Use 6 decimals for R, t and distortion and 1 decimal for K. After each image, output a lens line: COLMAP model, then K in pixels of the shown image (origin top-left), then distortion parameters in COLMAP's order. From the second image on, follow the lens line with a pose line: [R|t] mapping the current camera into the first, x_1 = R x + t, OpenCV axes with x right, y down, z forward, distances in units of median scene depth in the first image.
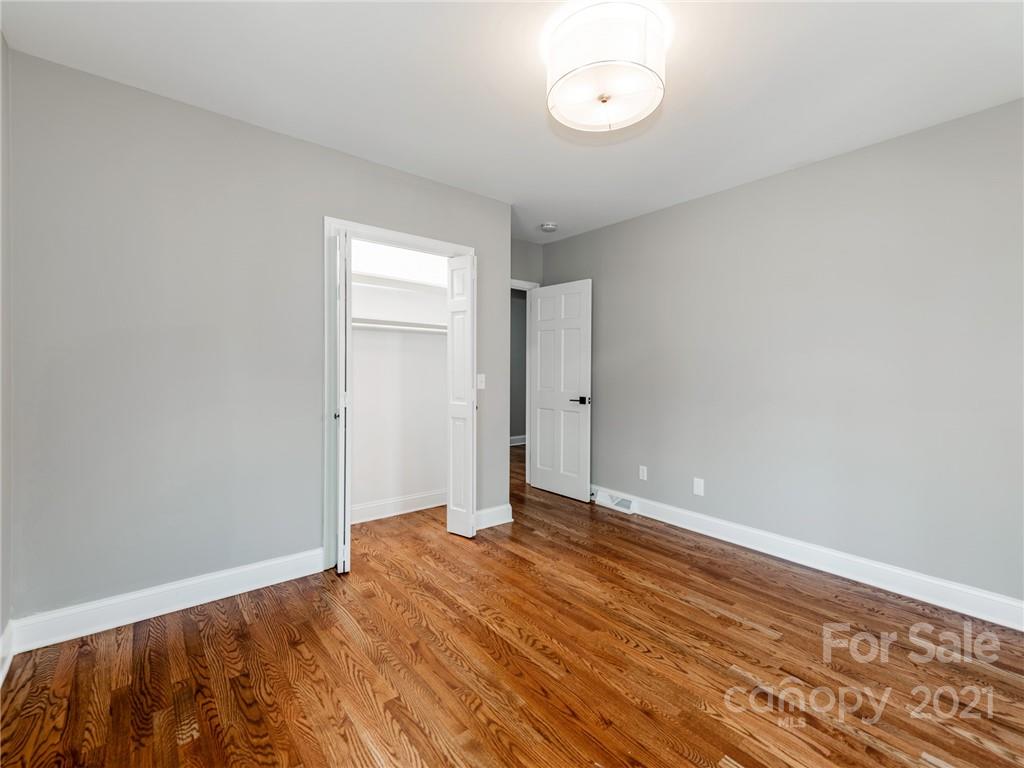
lens RADIAL K [[454.6, 0, 521.9], [0, 454.6, 371.9], [0, 0, 1]] dist [0.020045, -0.000834]
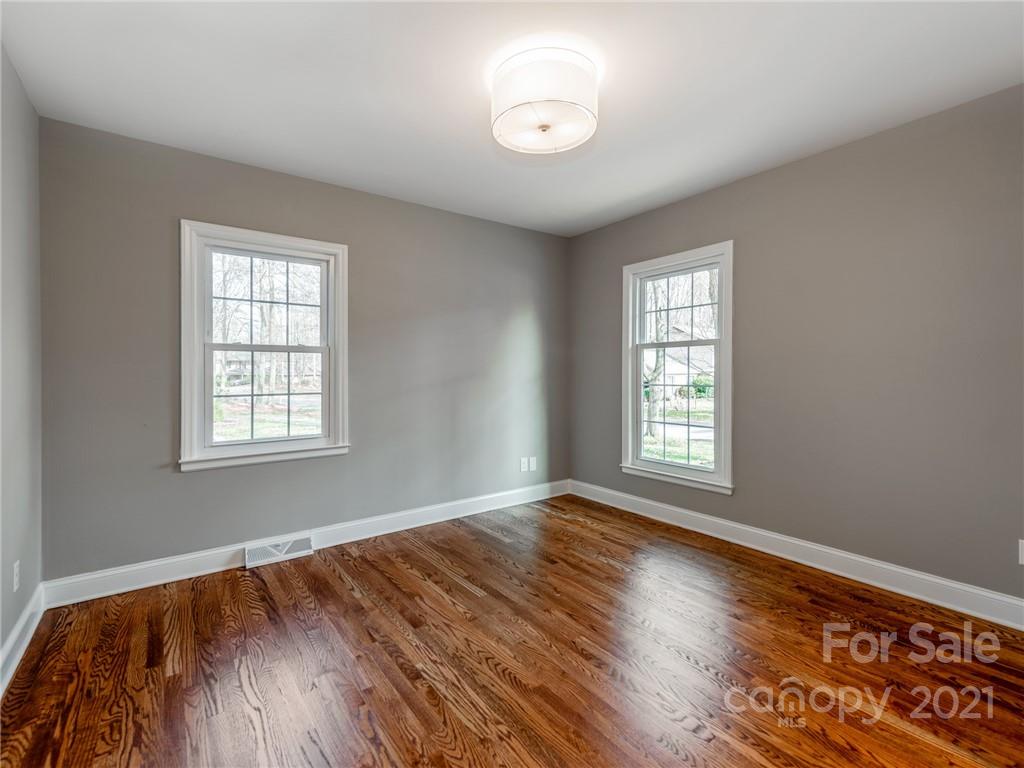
lens RADIAL K [[454.6, 0, 521.9], [0, 454.6, 371.9], [0, 0, 1]] dist [0.020045, -0.000834]
pose [[-0.999481, -0.002156, 0.032130, 0.180542], [-0.002024, 0.999989, 0.004132, 0.011964], [-0.032138, 0.004065, -0.999475, 1.986175]]
